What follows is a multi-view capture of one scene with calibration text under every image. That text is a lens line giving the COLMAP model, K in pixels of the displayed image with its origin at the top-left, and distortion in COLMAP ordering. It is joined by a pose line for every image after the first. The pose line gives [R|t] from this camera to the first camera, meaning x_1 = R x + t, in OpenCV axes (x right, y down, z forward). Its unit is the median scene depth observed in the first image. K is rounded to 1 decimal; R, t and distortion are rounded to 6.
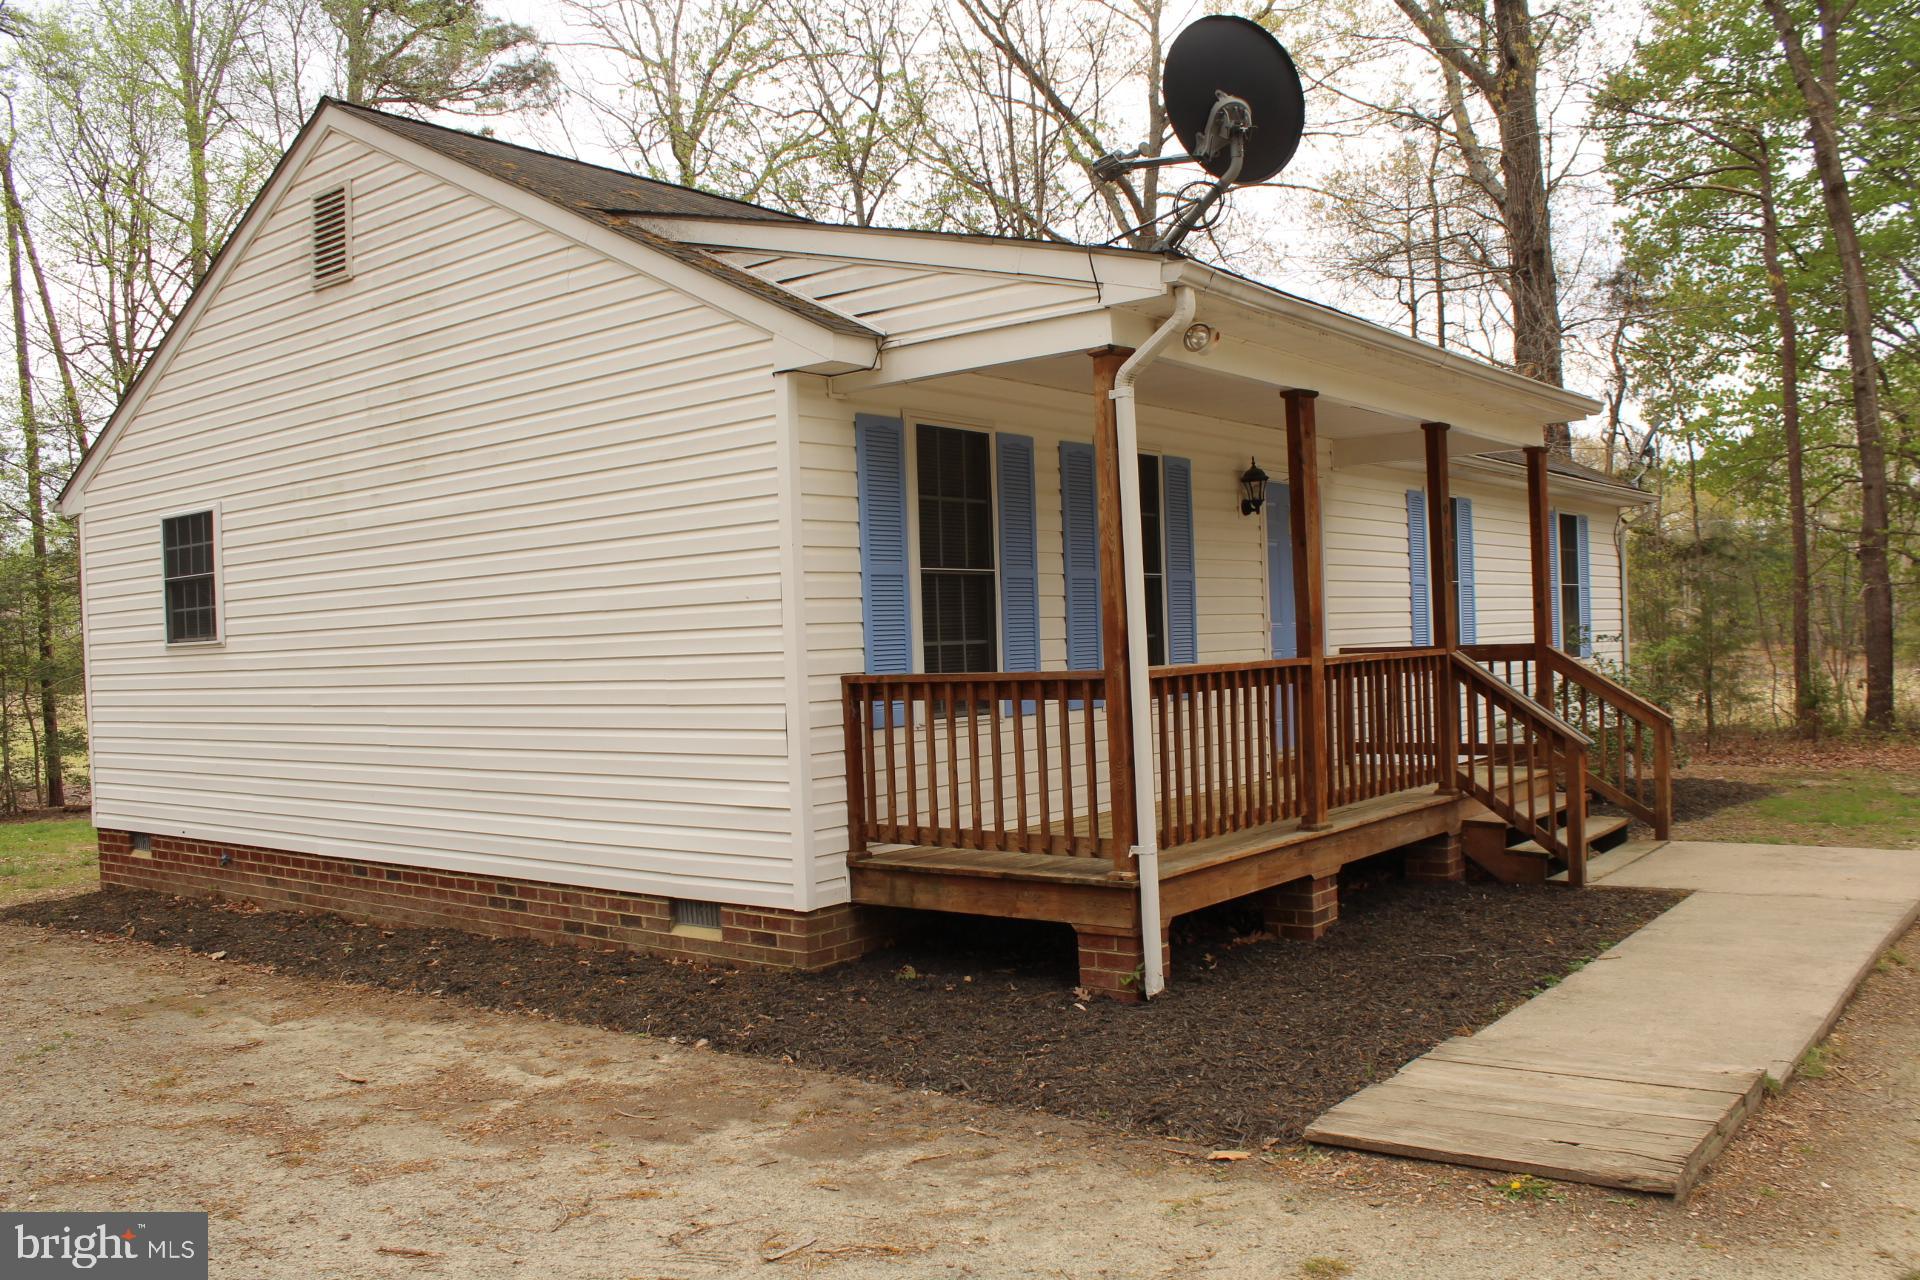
lens RADIAL K [[1609.8, 0, 970.1], [0, 1609.8, 661.6], [0, 0, 1]] dist [-0.171726, 0.146900]
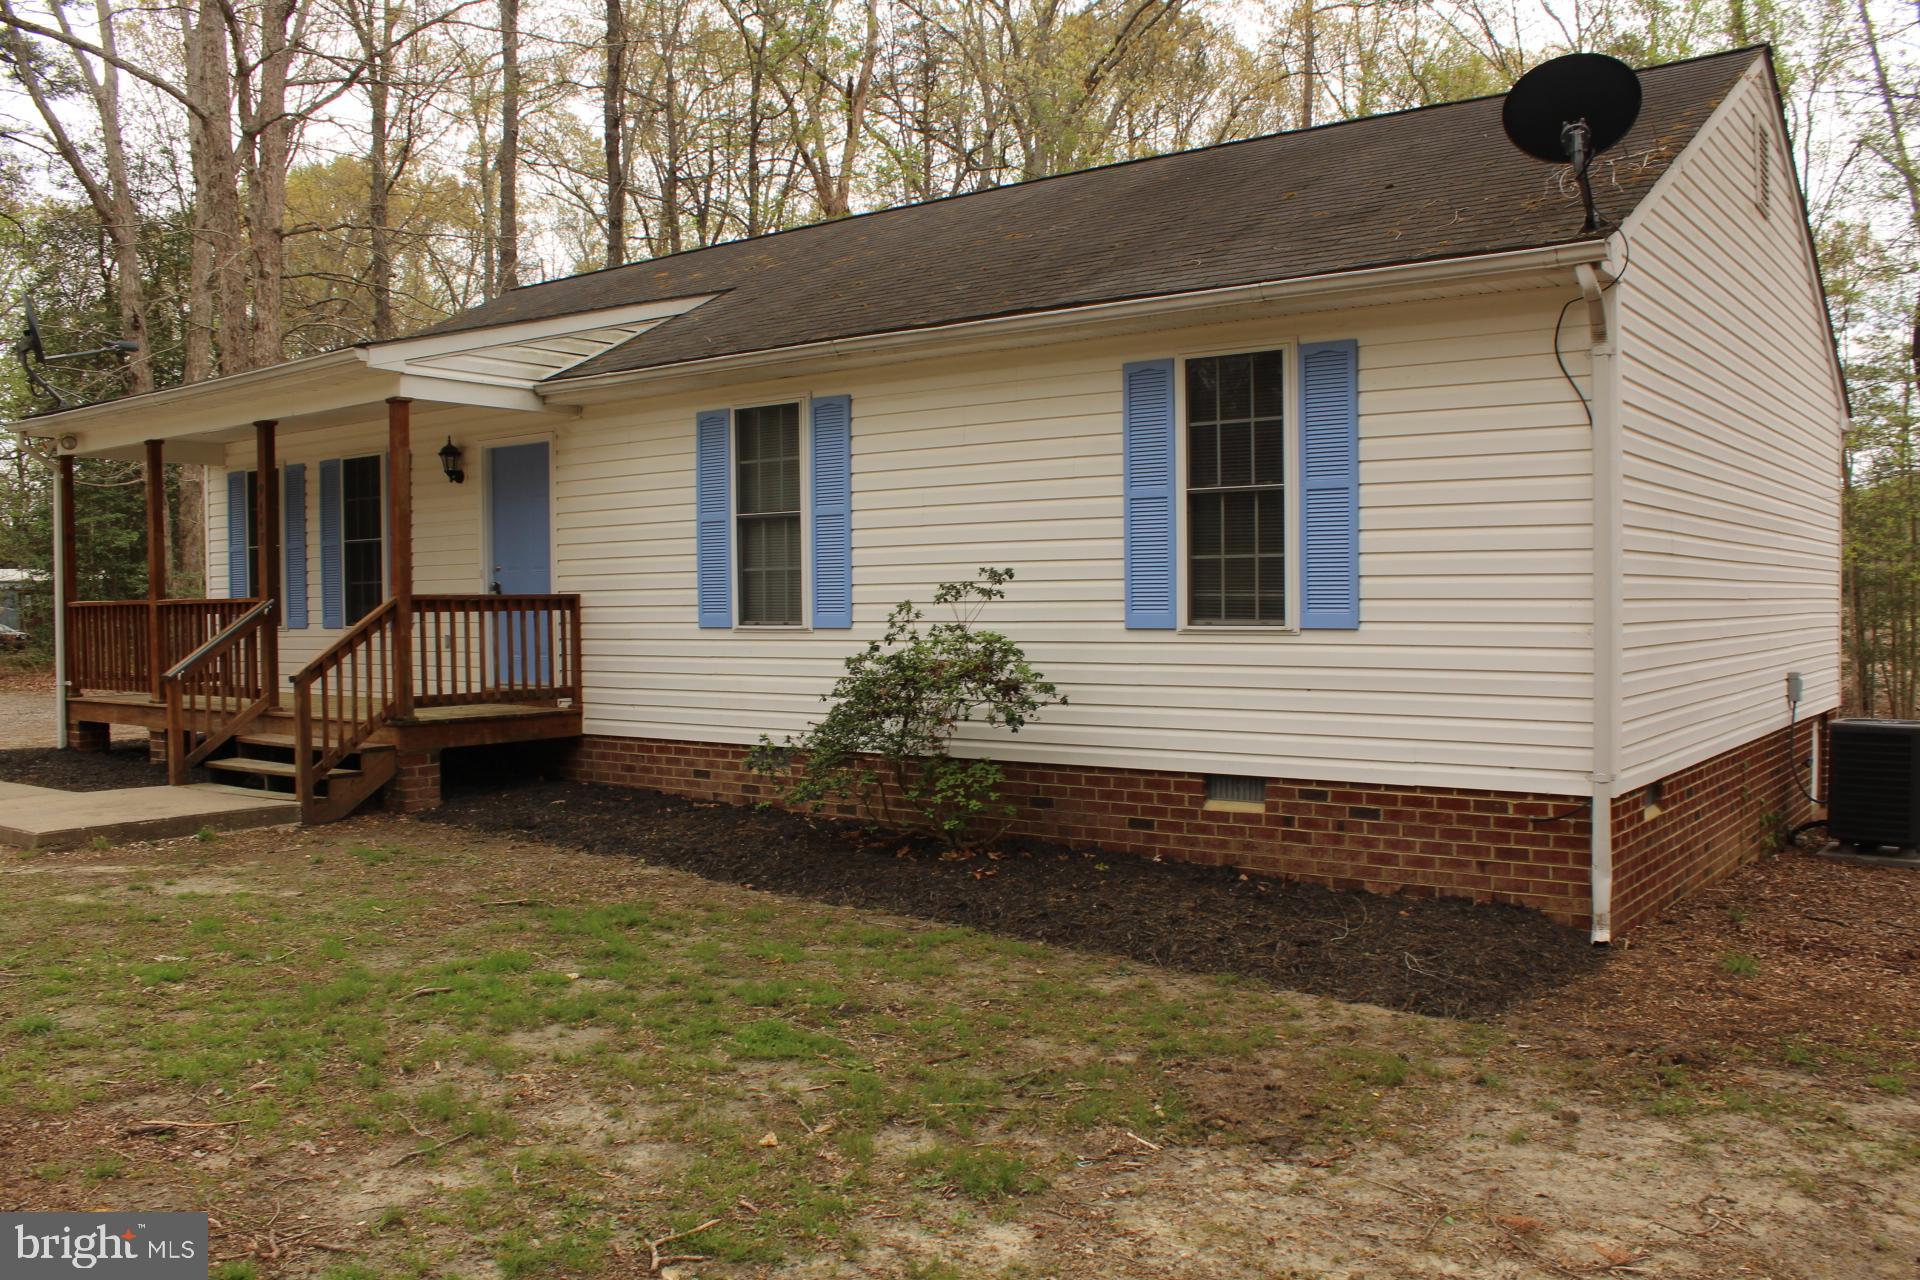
lens RADIAL K [[1609.8, 0, 970.1], [0, 1609.8, 661.6], [0, 0, 1]] dist [-0.171726, 0.146900]
pose [[0.030971, 0.080083, -0.996307, 1.398148], [0.002338, 0.996777, 0.080194, -0.050884], [0.999518, -0.004813, 0.030684, 1.353593]]
